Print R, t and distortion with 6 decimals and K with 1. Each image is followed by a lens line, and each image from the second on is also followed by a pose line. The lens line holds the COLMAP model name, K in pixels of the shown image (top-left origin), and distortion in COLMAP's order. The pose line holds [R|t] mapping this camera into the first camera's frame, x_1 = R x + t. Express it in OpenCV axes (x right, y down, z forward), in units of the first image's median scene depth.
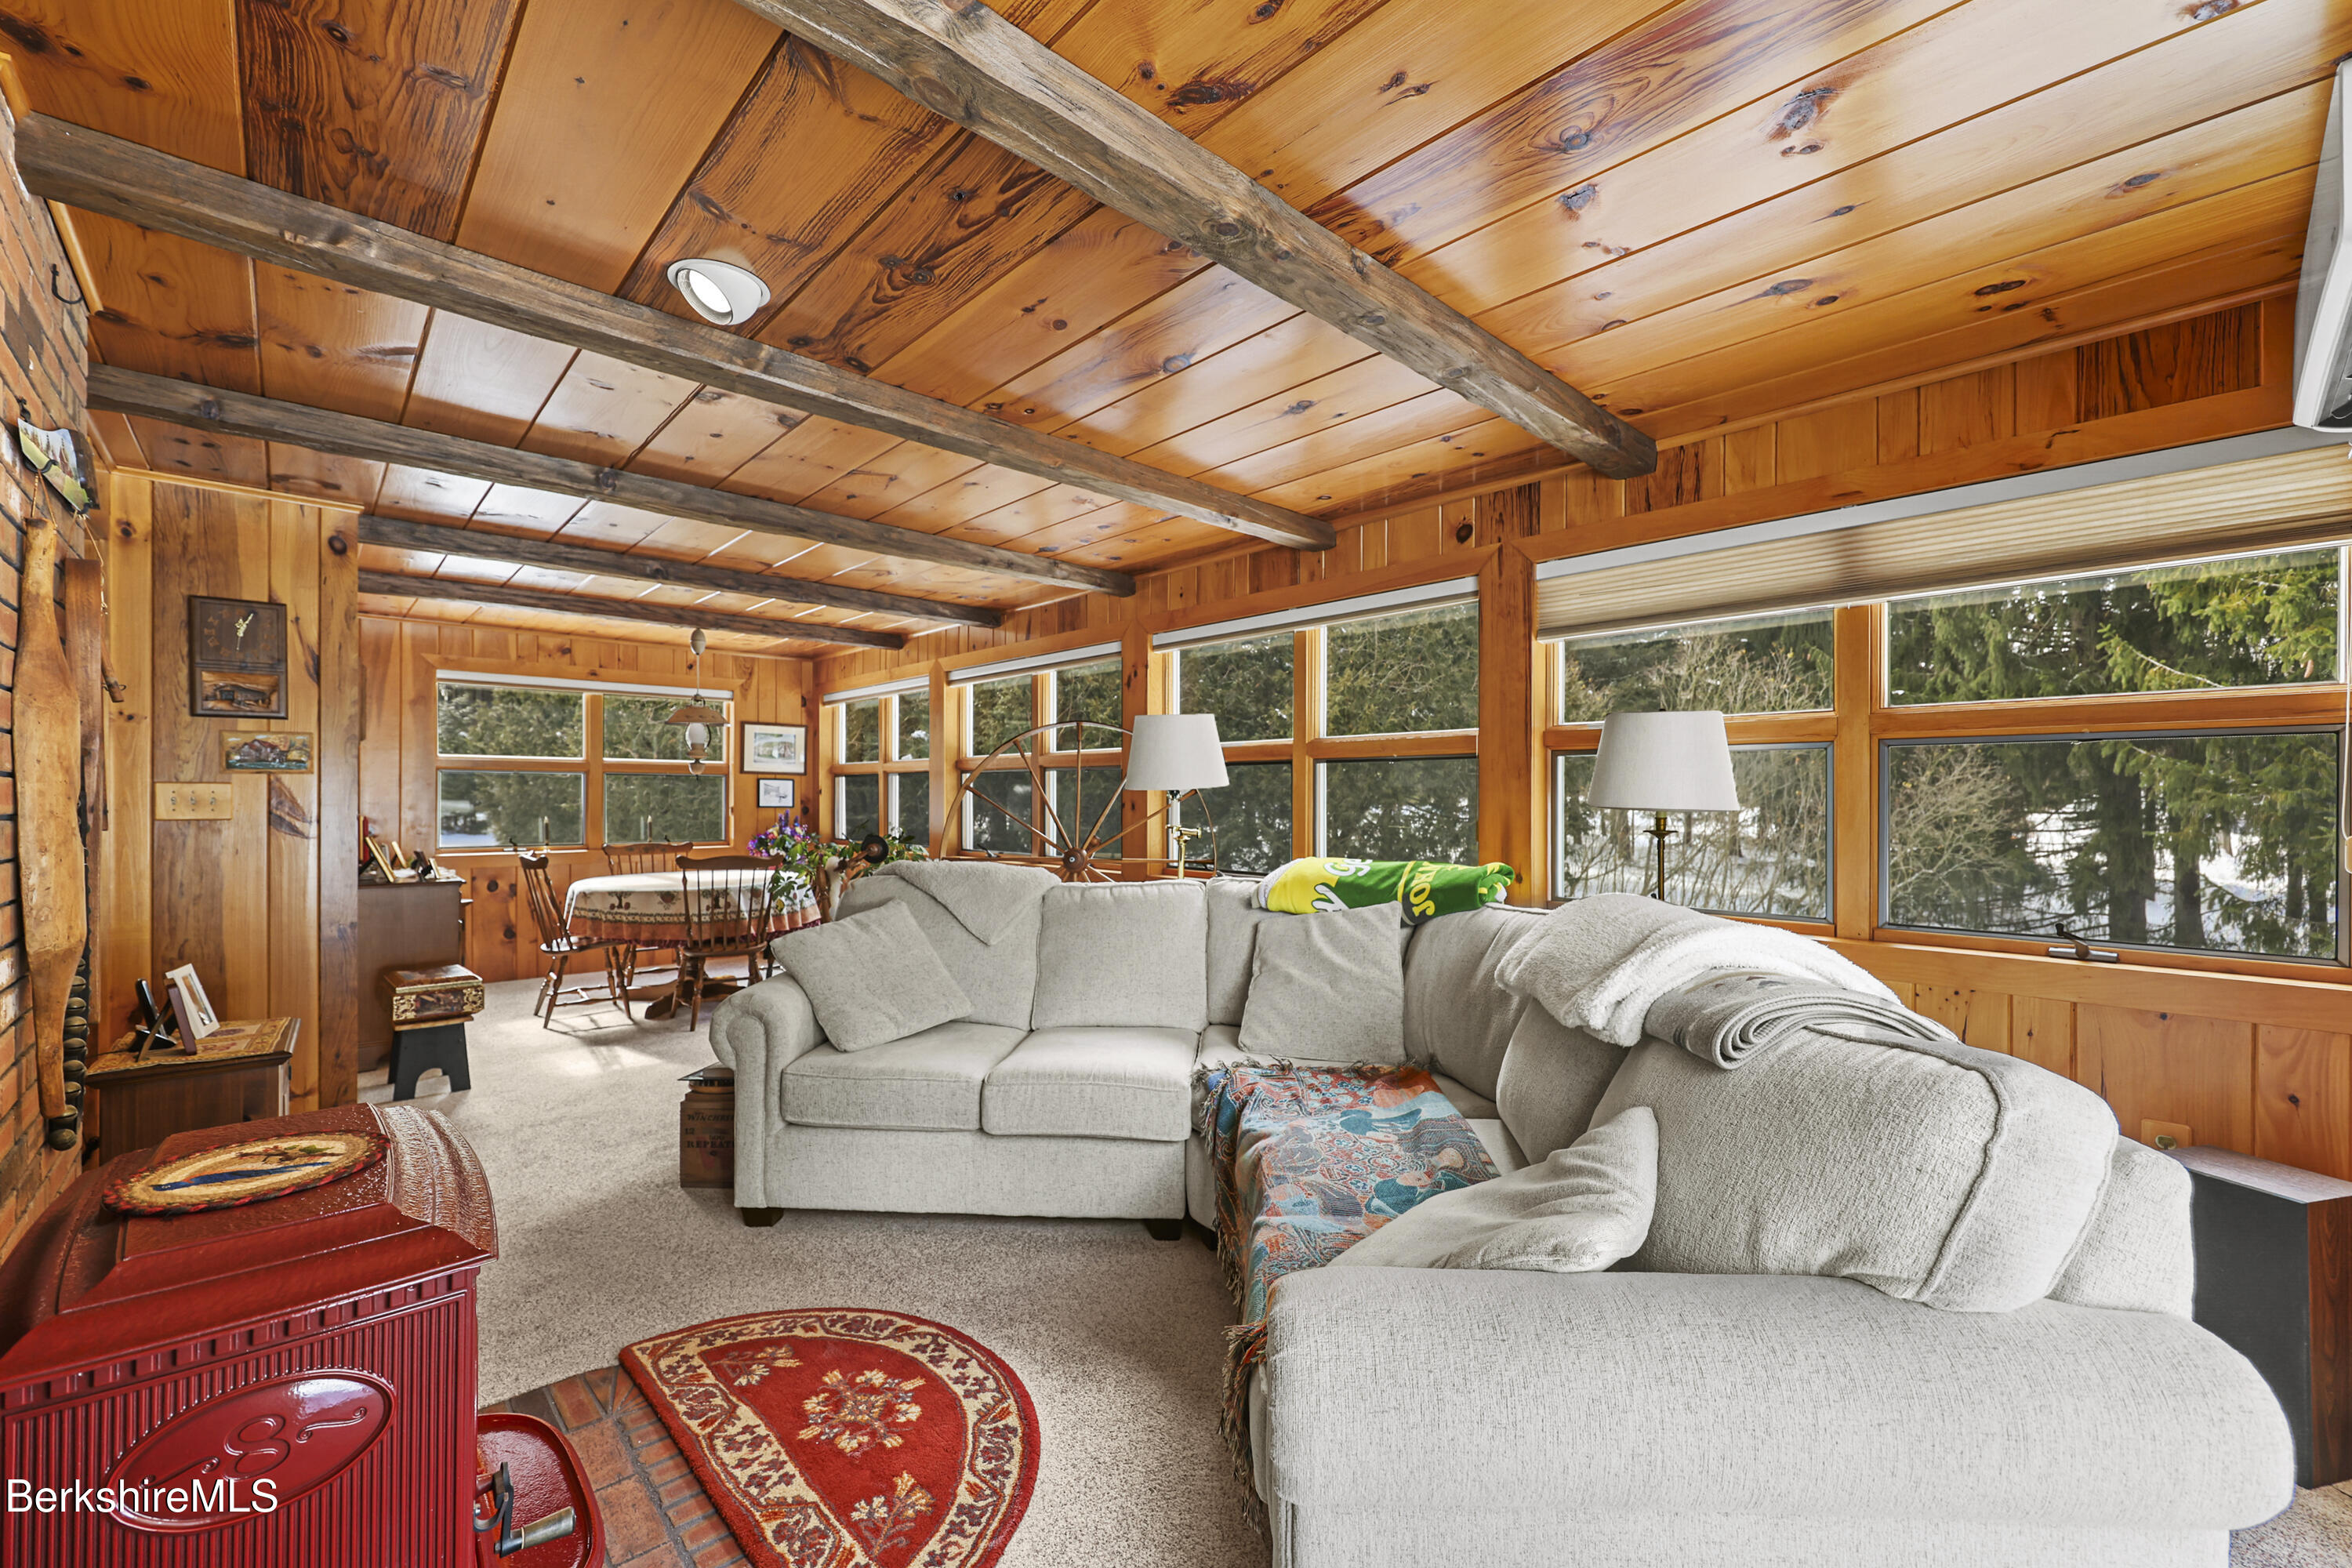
lens RADIAL K [[969.7, 0, 1203.0], [0, 969.7, 790.8], [0, 0, 1]] dist [-0.000058, 0.000044]
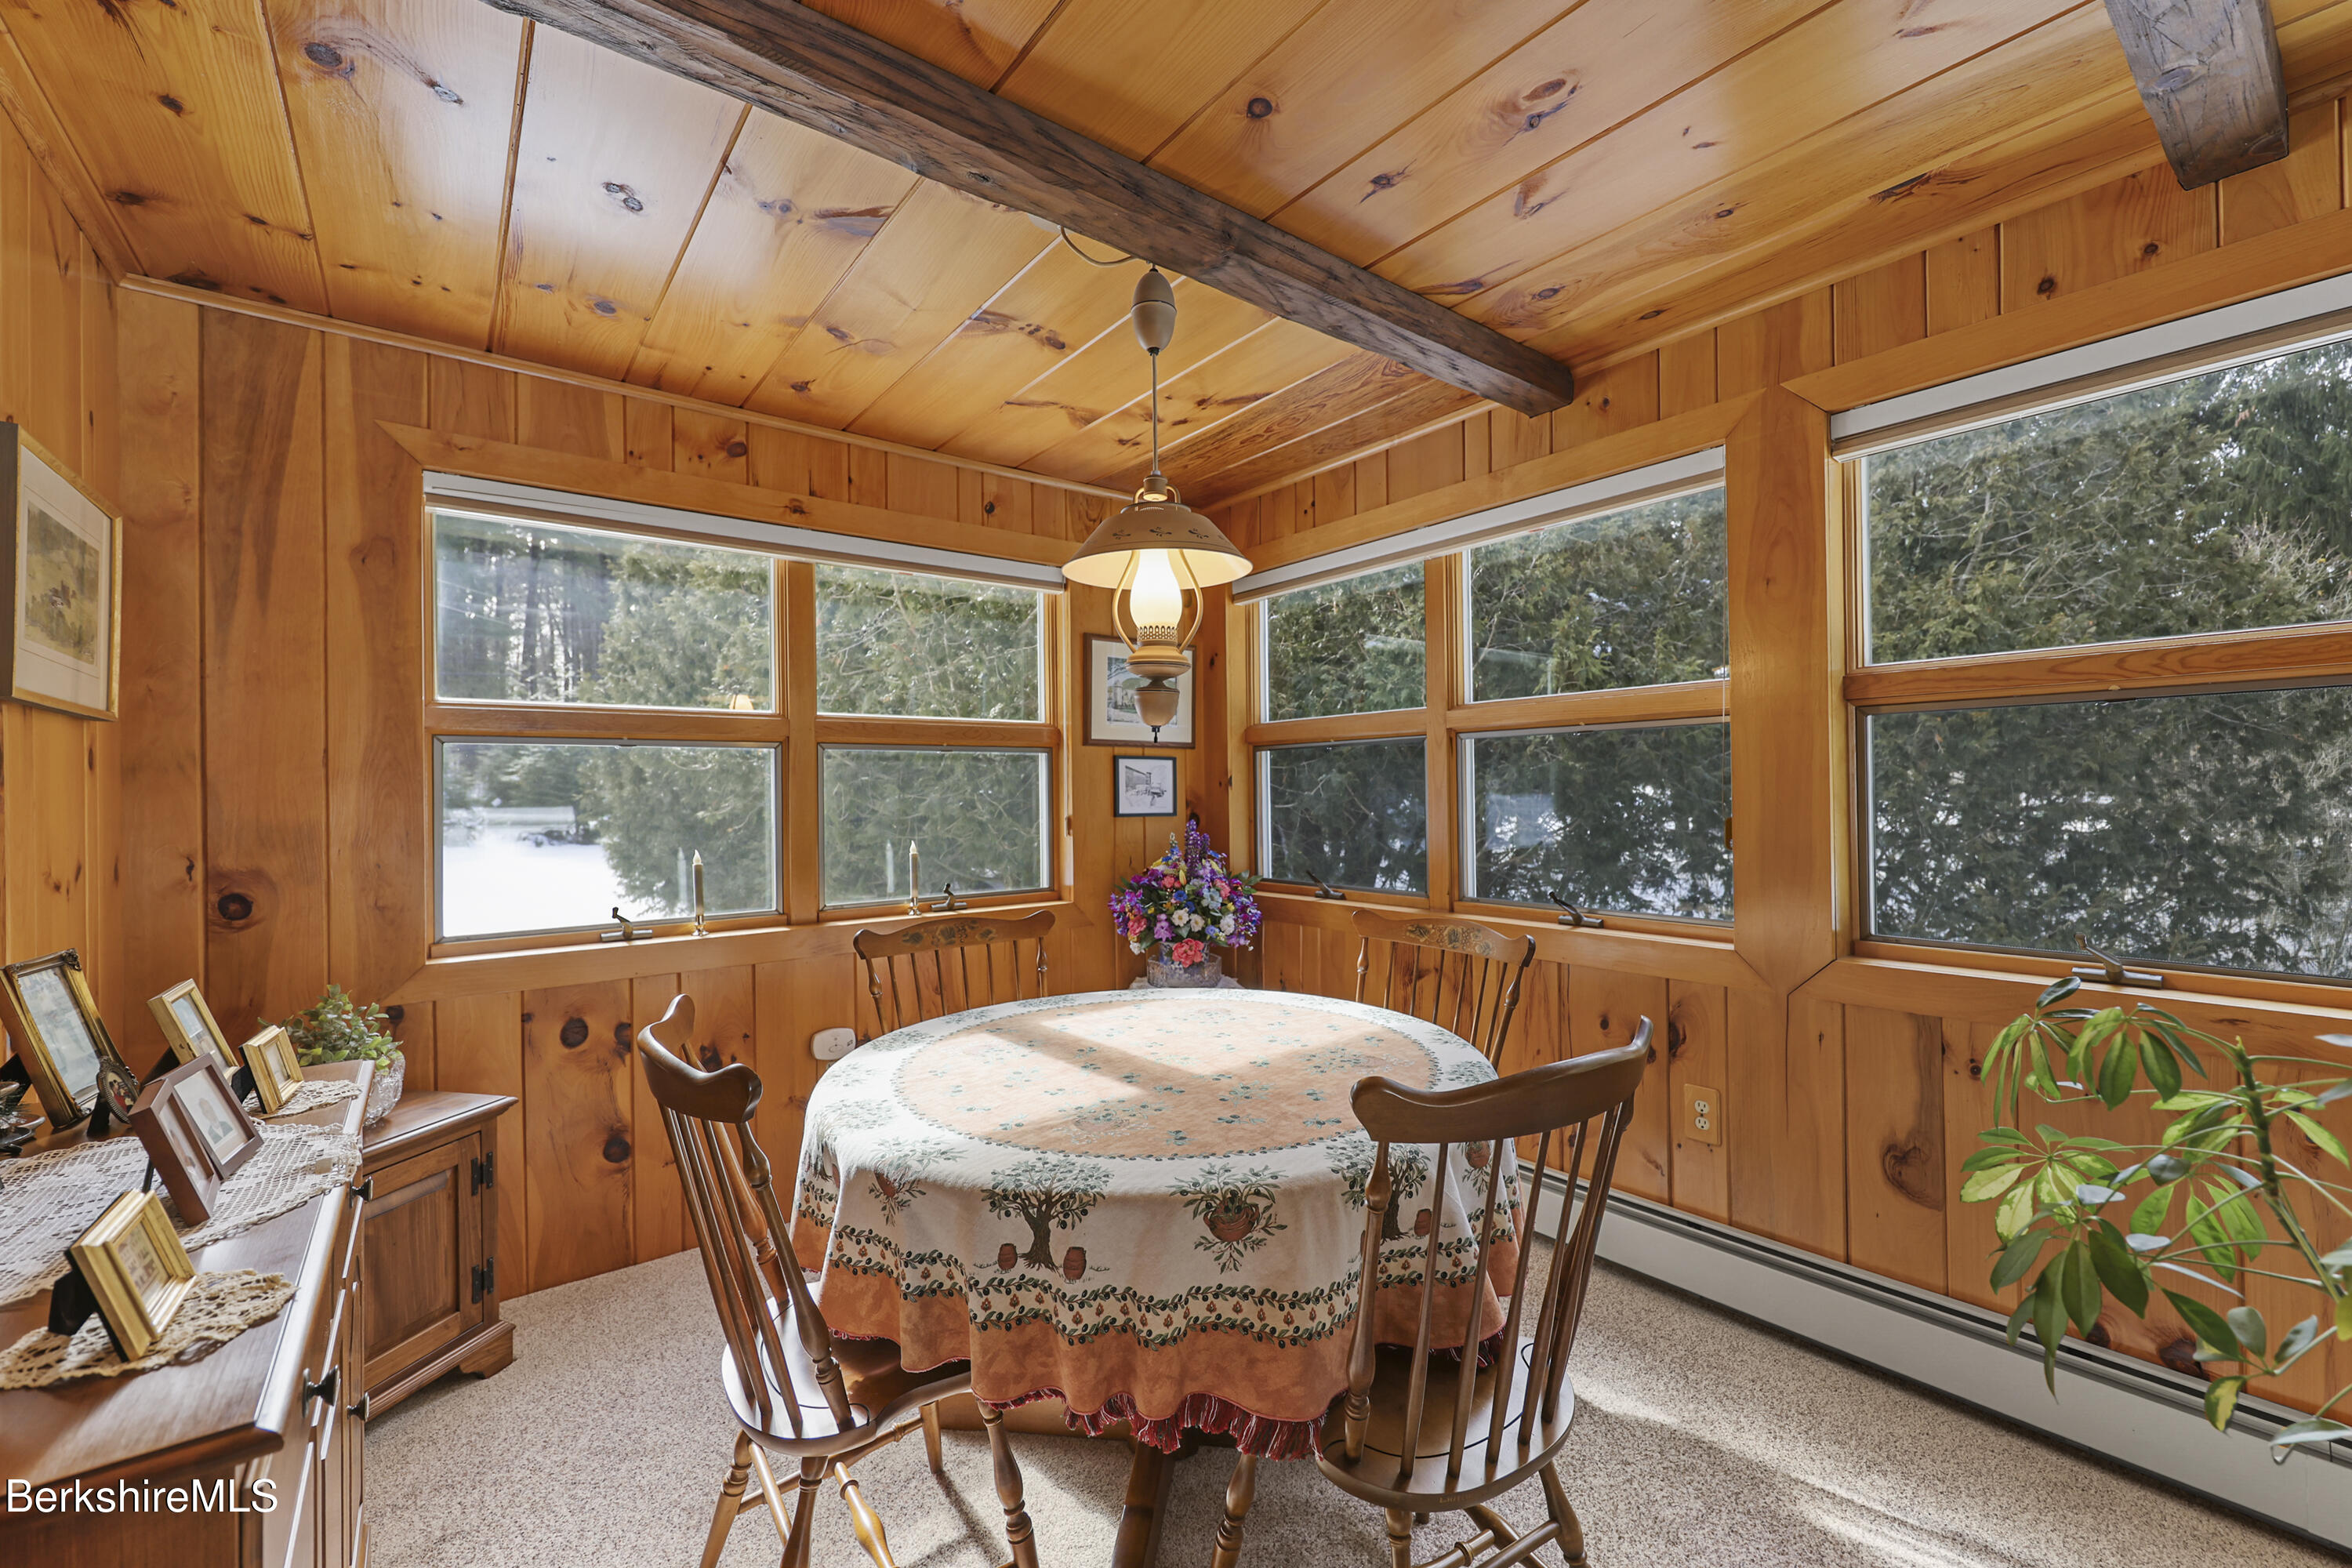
lens RADIAL K [[952.8, 0, 1183.0], [0, 952.8, 782.0], [0, 0, 1]] dist [-0.001227, 0.000113]
pose [[0.995730, -0.016715, -0.090784, -0.830767], [0.016407, 0.999857, -0.004138, 0.005260], [0.090840, 0.002630, 0.995862, 1.176855]]
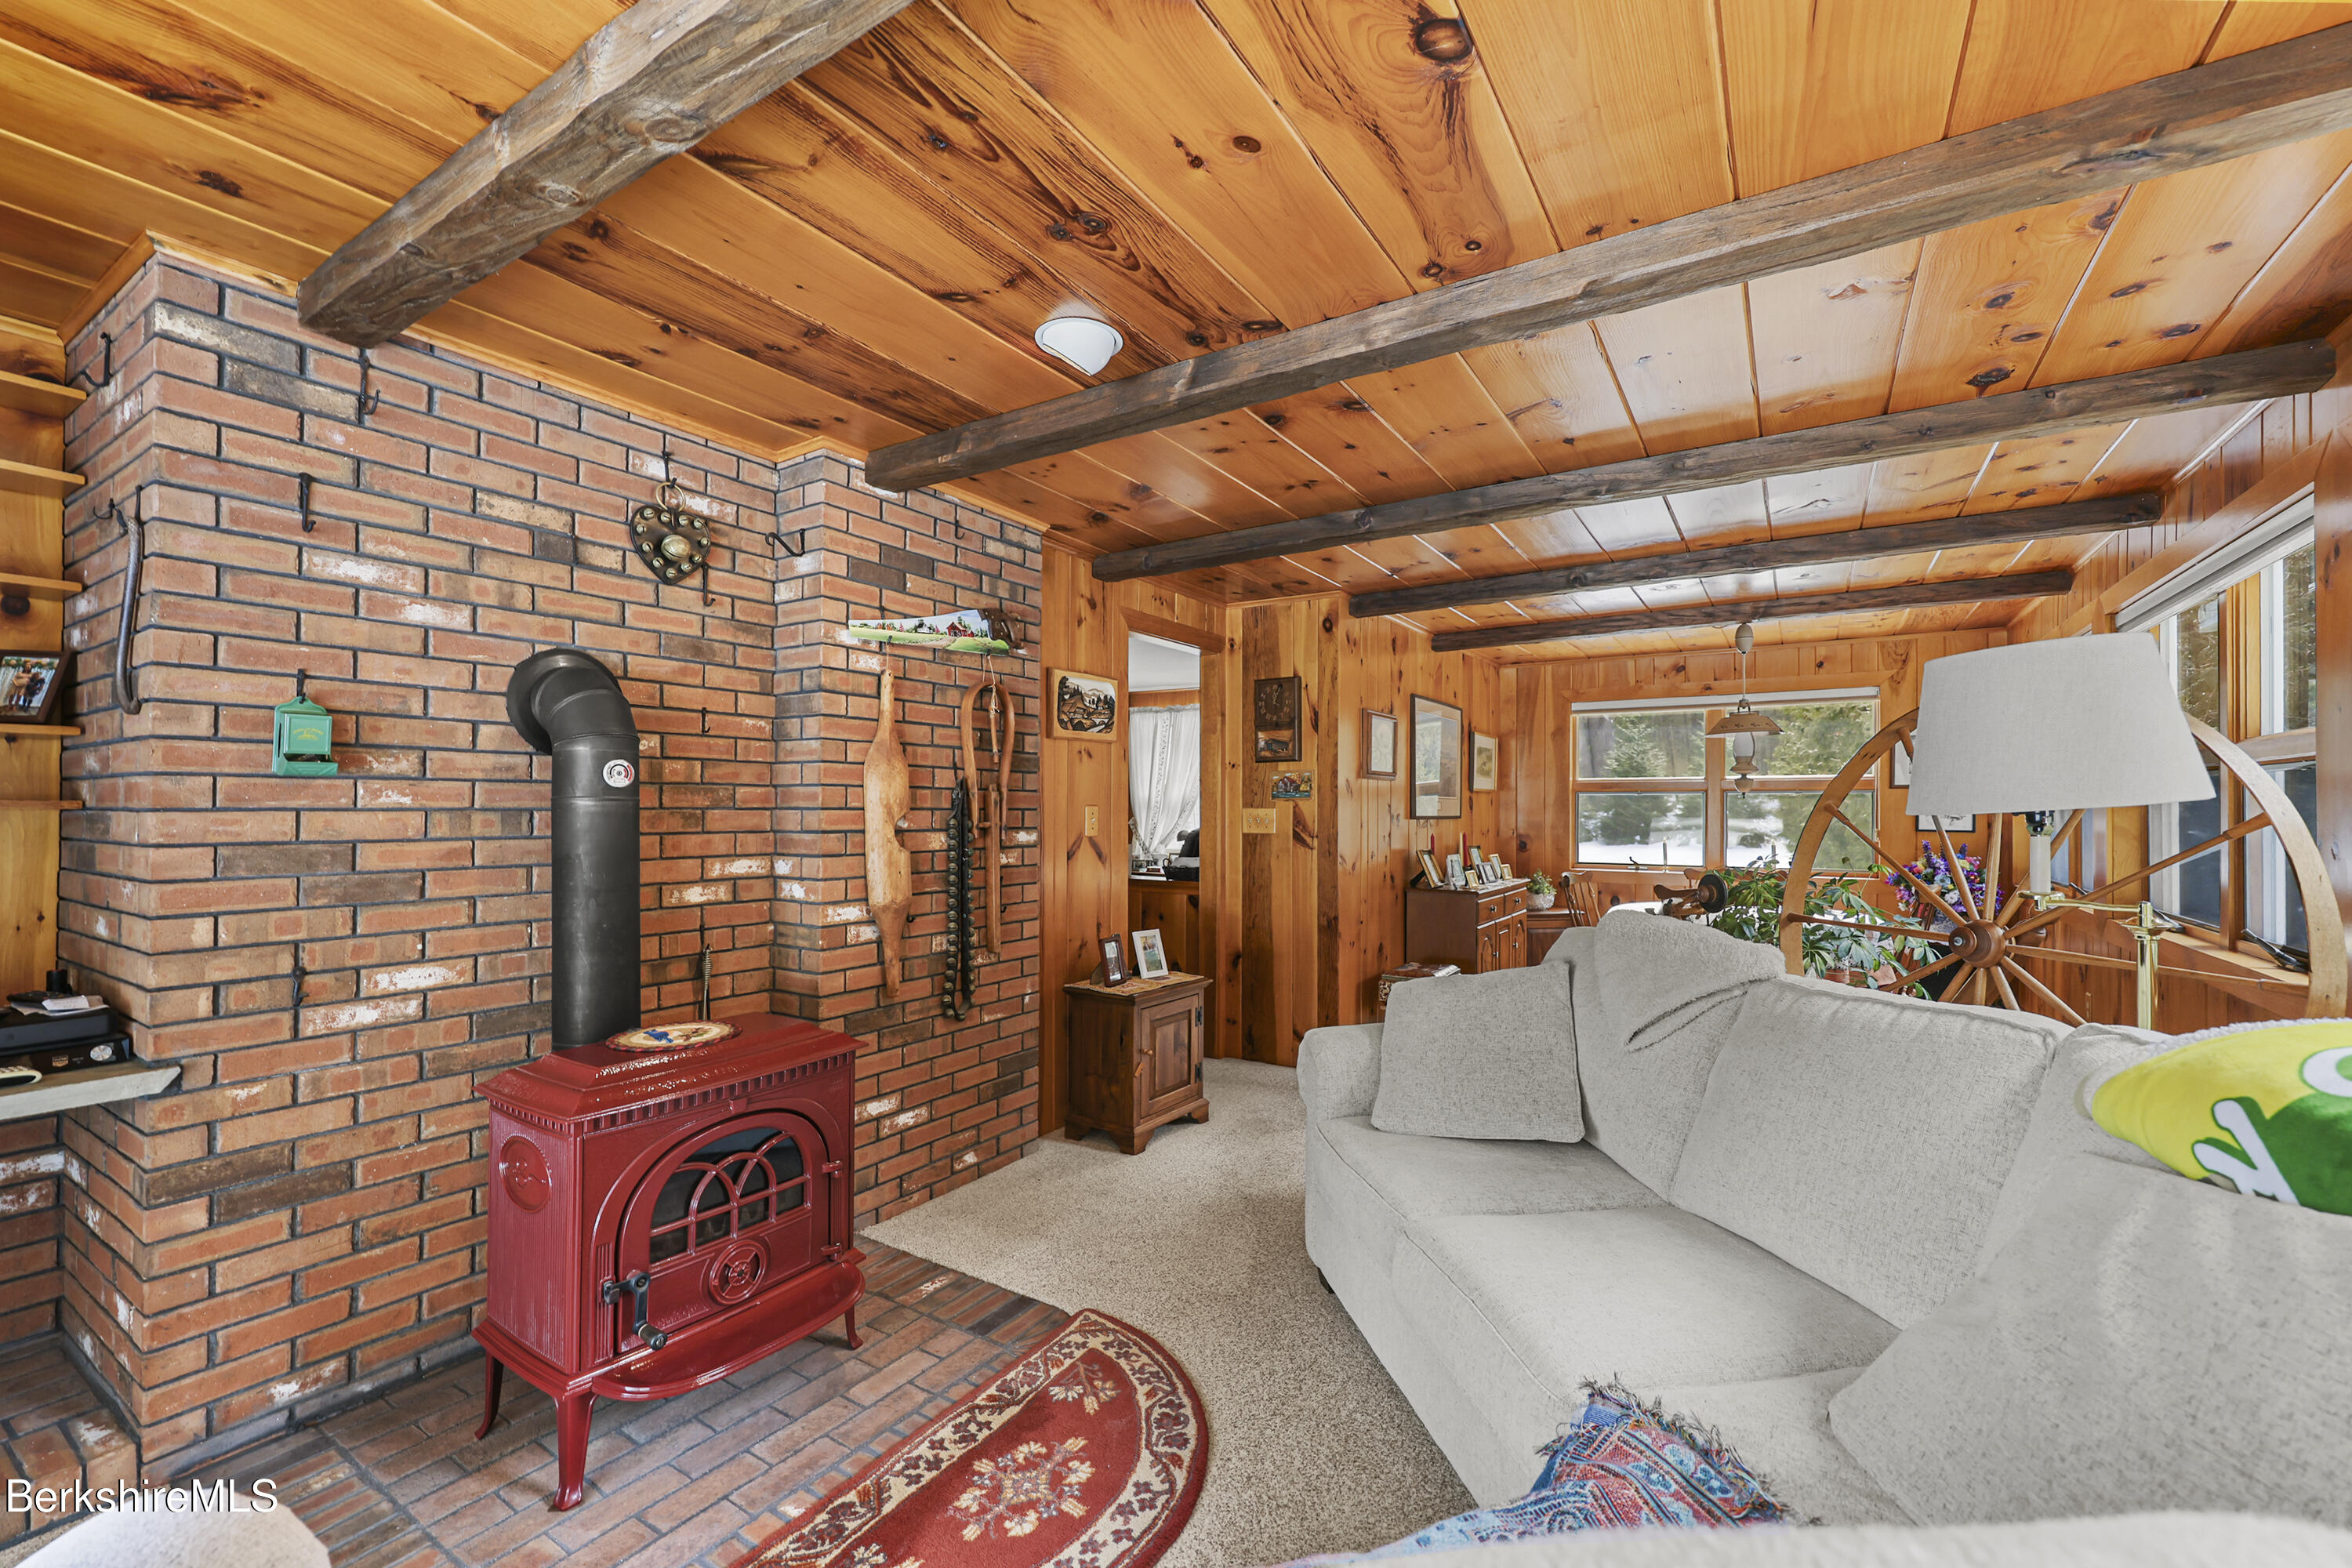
lens RADIAL K [[961.1, 0, 1165.8], [0, 961.1, 801.1], [0, 0, 1]] dist [-0.000136, -0.000185]
pose [[0.234877, -0.010756, -0.971965, 0.321055], [0.004804, 0.999939, -0.009904, -0.005163], [0.972013, -0.002343, 0.234915, 0.505688]]
